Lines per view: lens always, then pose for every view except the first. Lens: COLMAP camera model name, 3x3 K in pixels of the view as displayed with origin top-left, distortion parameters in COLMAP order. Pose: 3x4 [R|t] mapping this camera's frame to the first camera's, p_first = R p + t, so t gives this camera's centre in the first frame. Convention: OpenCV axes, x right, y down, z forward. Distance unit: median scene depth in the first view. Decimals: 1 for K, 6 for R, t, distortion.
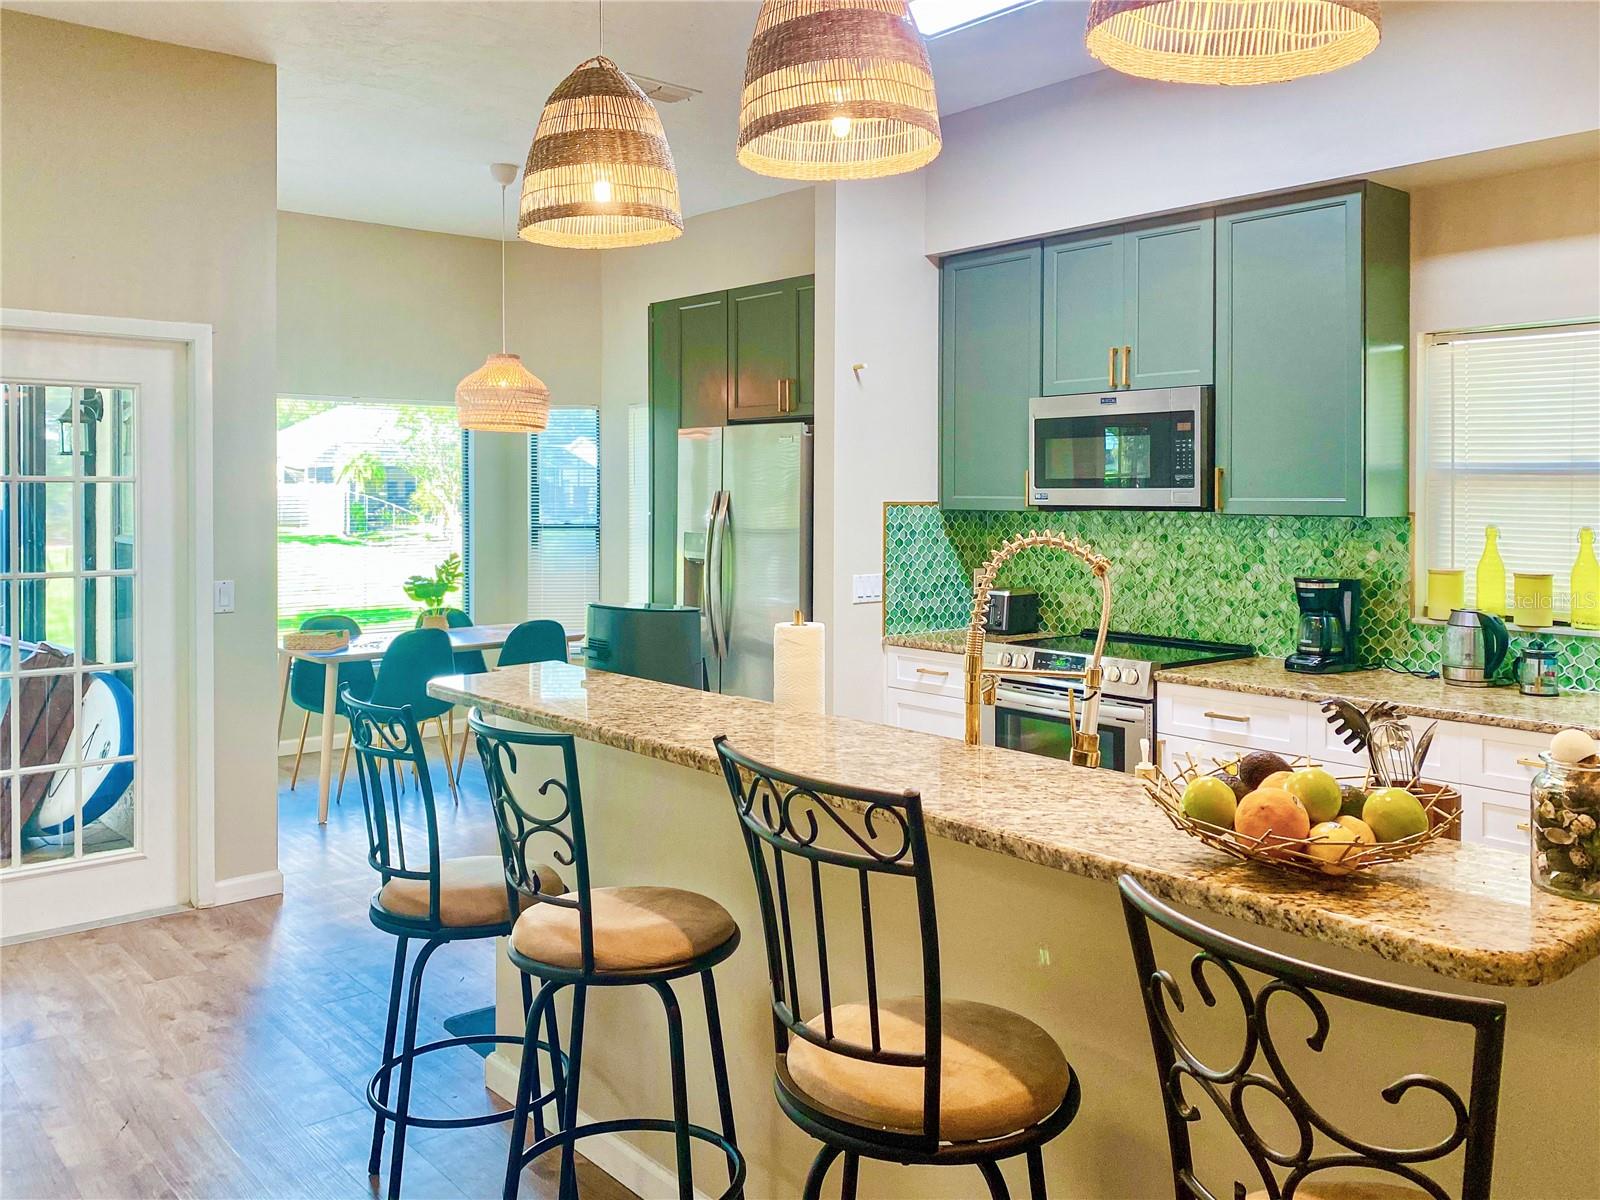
lens RADIAL K [[1264.5, 0, 799.0], [0, 1264.5, 484.1], [0, 0, 1]] dist [0.074346, -0.138234]
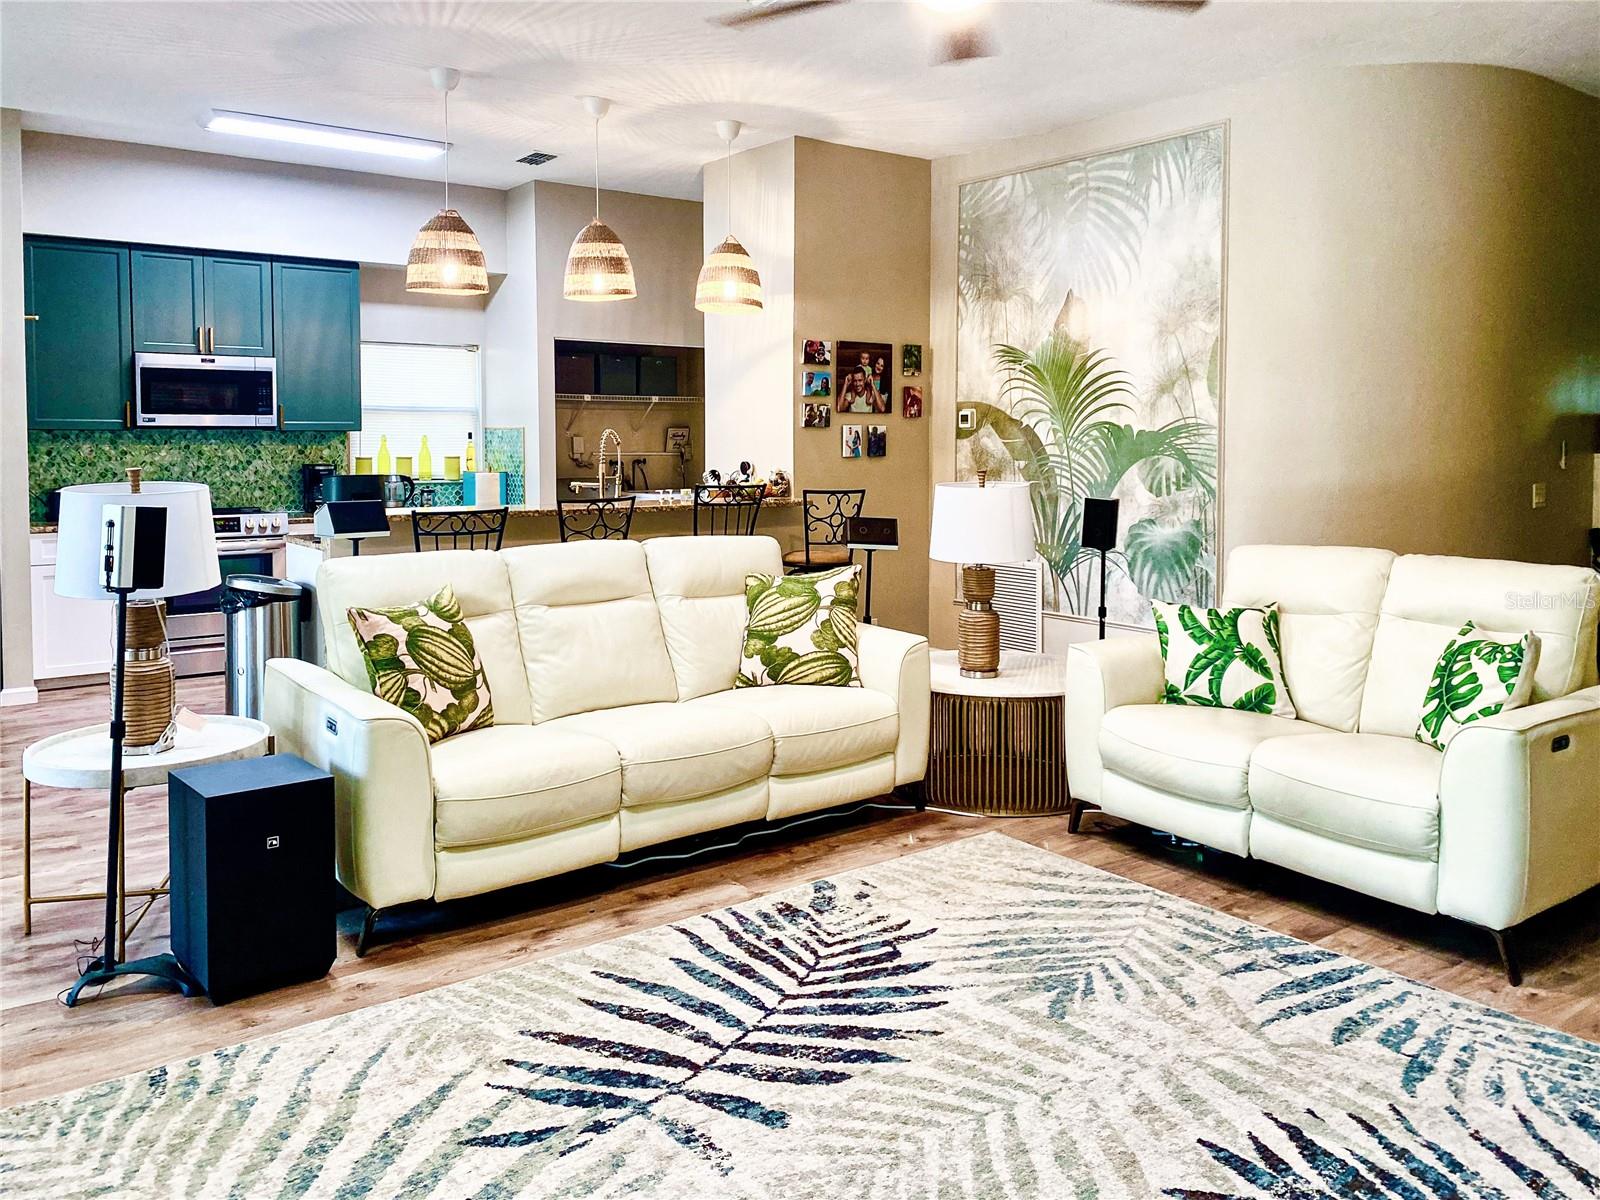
lens RADIAL K [[1264.5, 0, 799.0], [0, 1264.5, 484.1], [0, 0, 1]] dist [0.074346, -0.138234]
pose [[0.102391, -0.042411, 0.993840, -1.255312], [-0.010818, 0.998984, 0.043745, 0.011036], [-0.994685, -0.015231, 0.101829, 0.084482]]
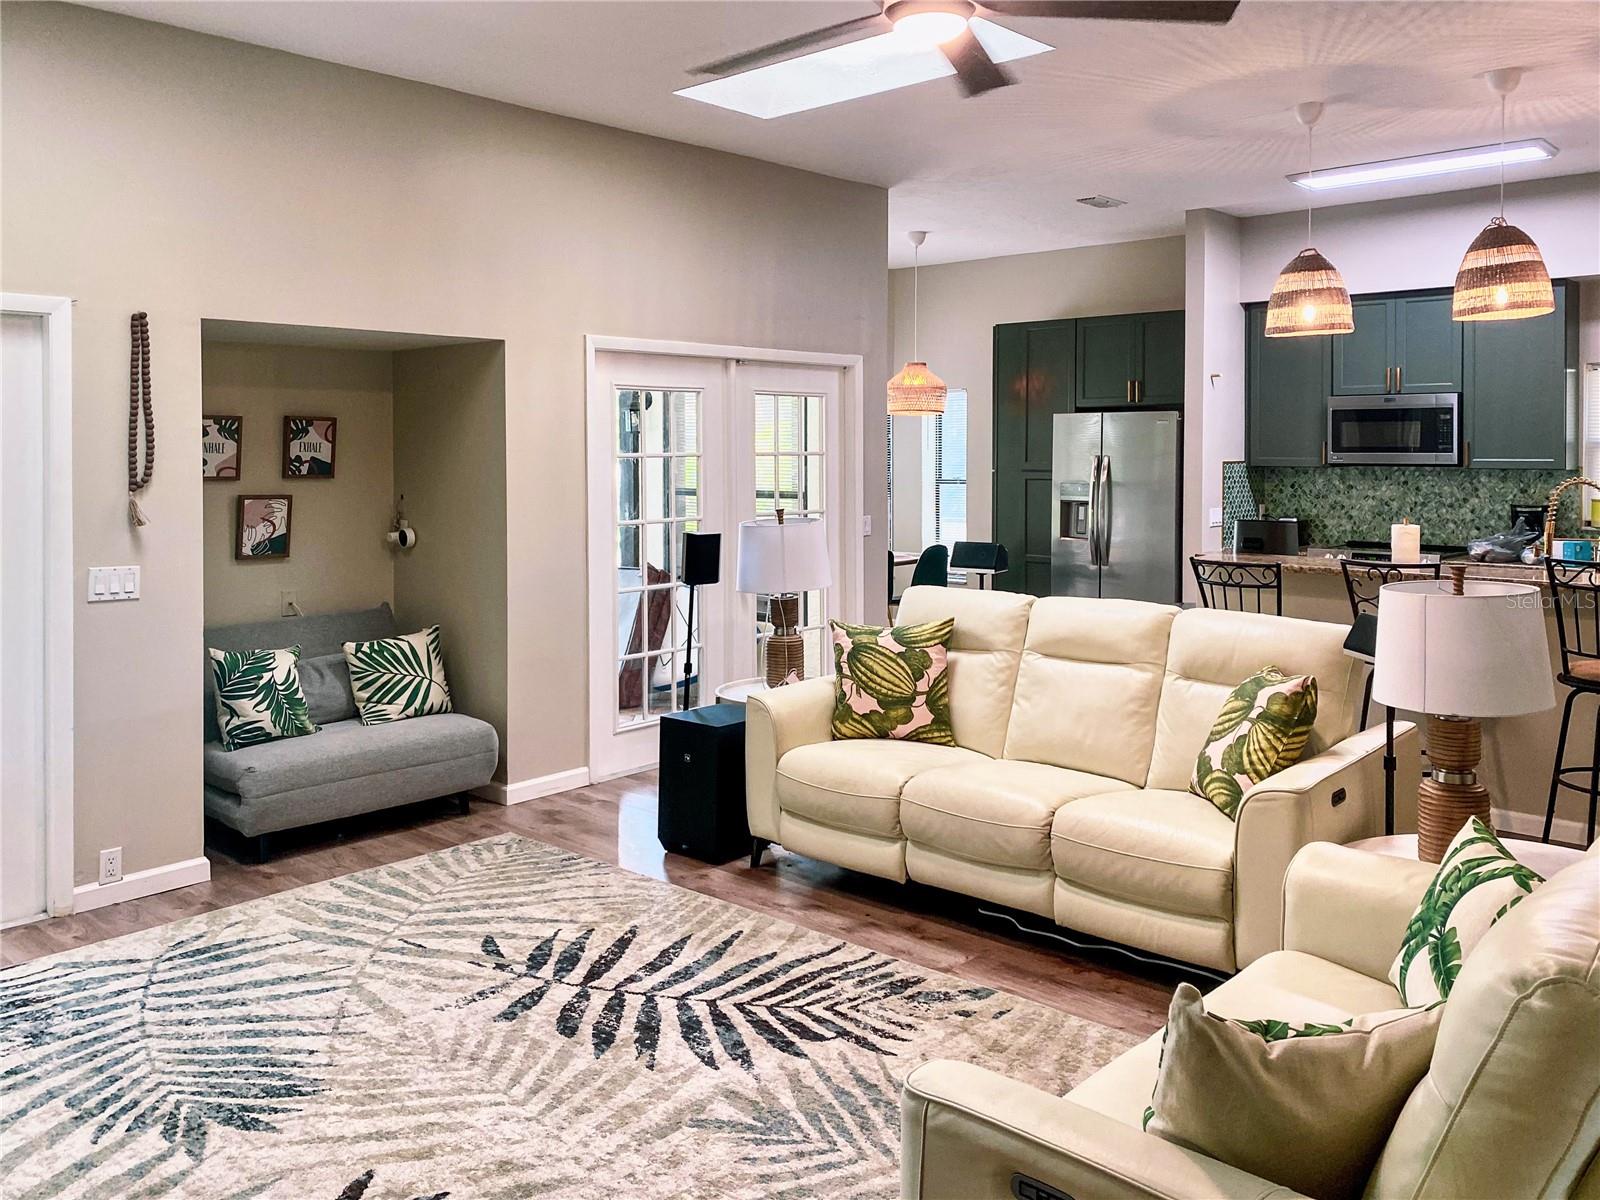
lens RADIAL K [[1264.5, 0, 799.0], [0, 1264.5, 484.1], [0, 0, 1]] dist [0.074346, -0.138234]
pose [[0.995997, -0.008858, 0.088944, -0.644070], [0.005344, 0.999199, 0.039670, -0.025424], [-0.089224, -0.039036, 0.995246, -0.559961]]
